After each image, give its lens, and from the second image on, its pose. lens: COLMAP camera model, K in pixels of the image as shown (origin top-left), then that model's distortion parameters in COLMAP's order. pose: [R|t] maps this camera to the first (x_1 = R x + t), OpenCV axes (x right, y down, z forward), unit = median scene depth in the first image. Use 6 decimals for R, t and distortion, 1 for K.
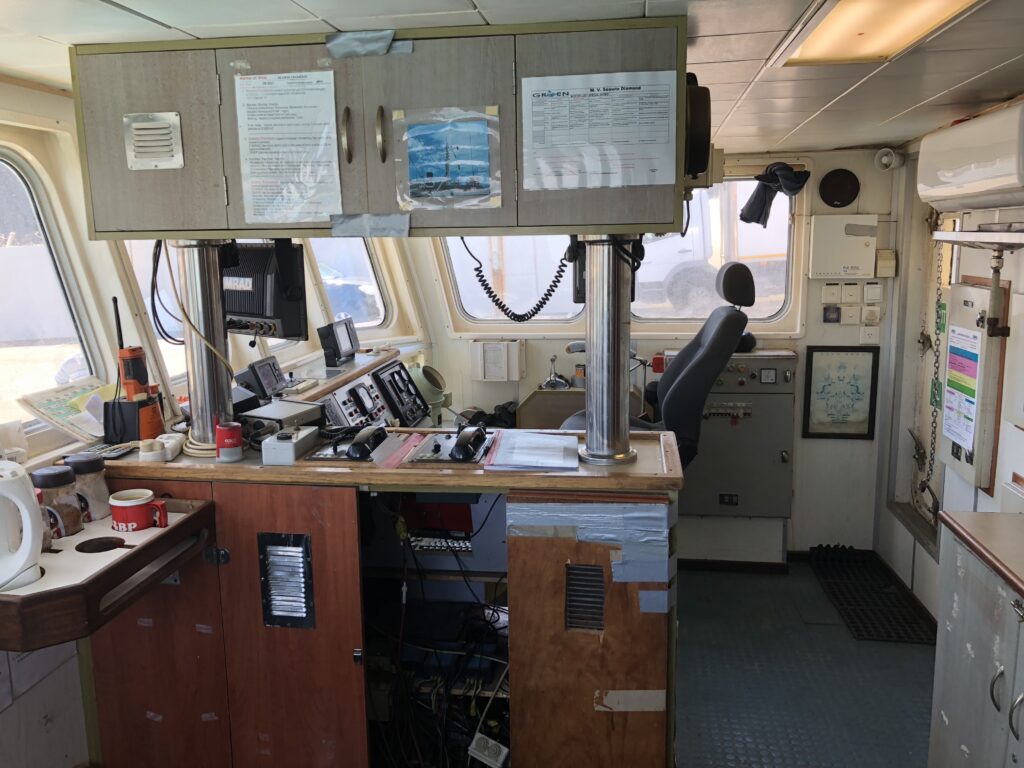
lens RADIAL K [[845.7, 0, 509.9], [0, 845.7, 376.1], [0, 0, 1]] dist [0.016629, 0.004956]
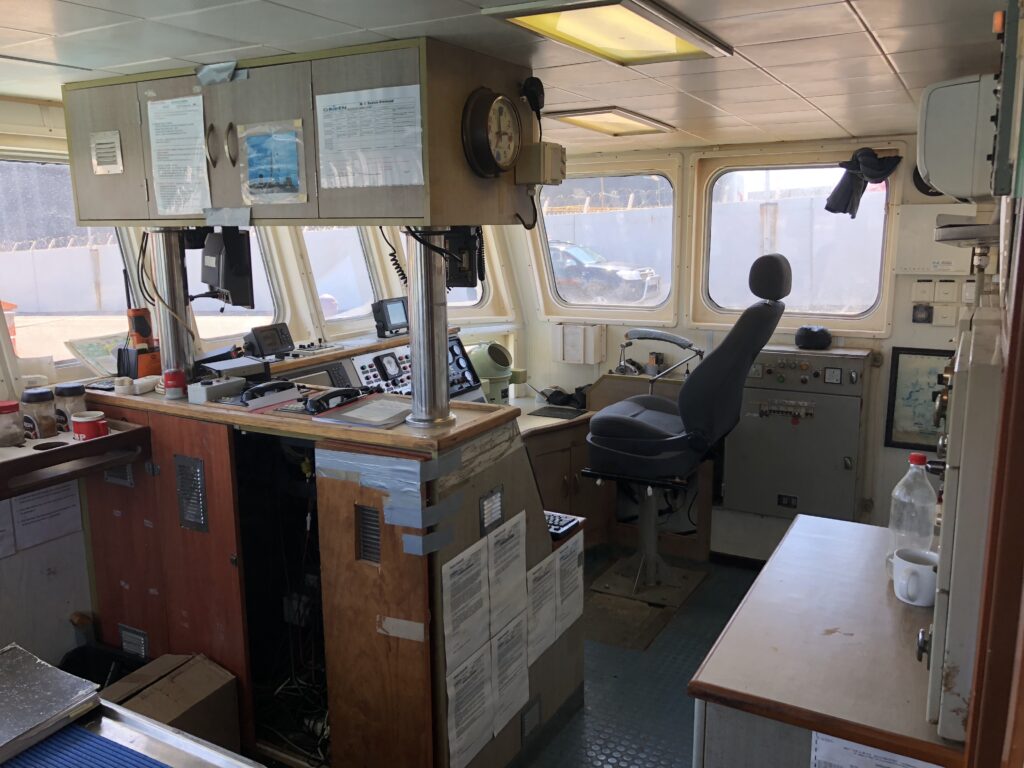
lens RADIAL K [[845.7, 0, 497.9], [0, 845.7, 378.0], [0, 0, 1]] dist [0.016629, 0.004956]
pose [[0.931381, 0.073244, -0.356602, 0.620248], [-0.066624, 0.997302, 0.030829, -0.004108], [0.357898, -0.004955, 0.933748, -0.033571]]
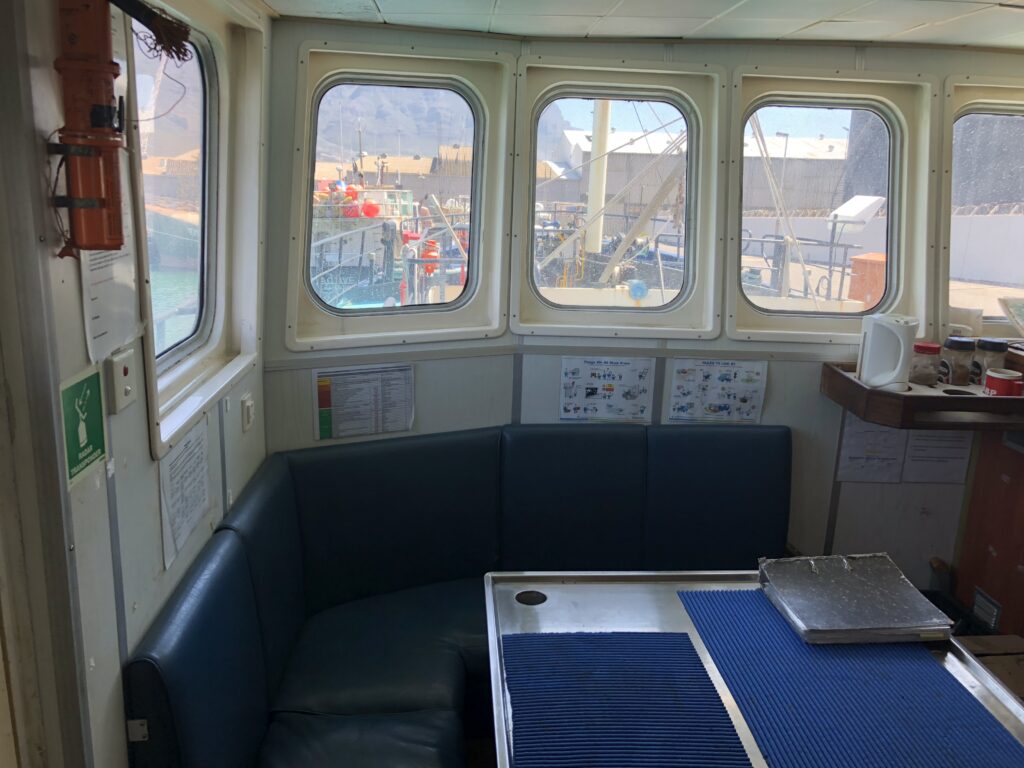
lens RADIAL K [[845.7, 0, 502.0], [0, 845.7, 383.7], [0, 0, 1]] dist [0.016629, 0.004956]
pose [[0.201212, 0.259682, -0.944499, 0.641158], [-0.204898, 0.954047, 0.218656, 0.024825], [0.957878, 0.149530, 0.245174, -0.083561]]
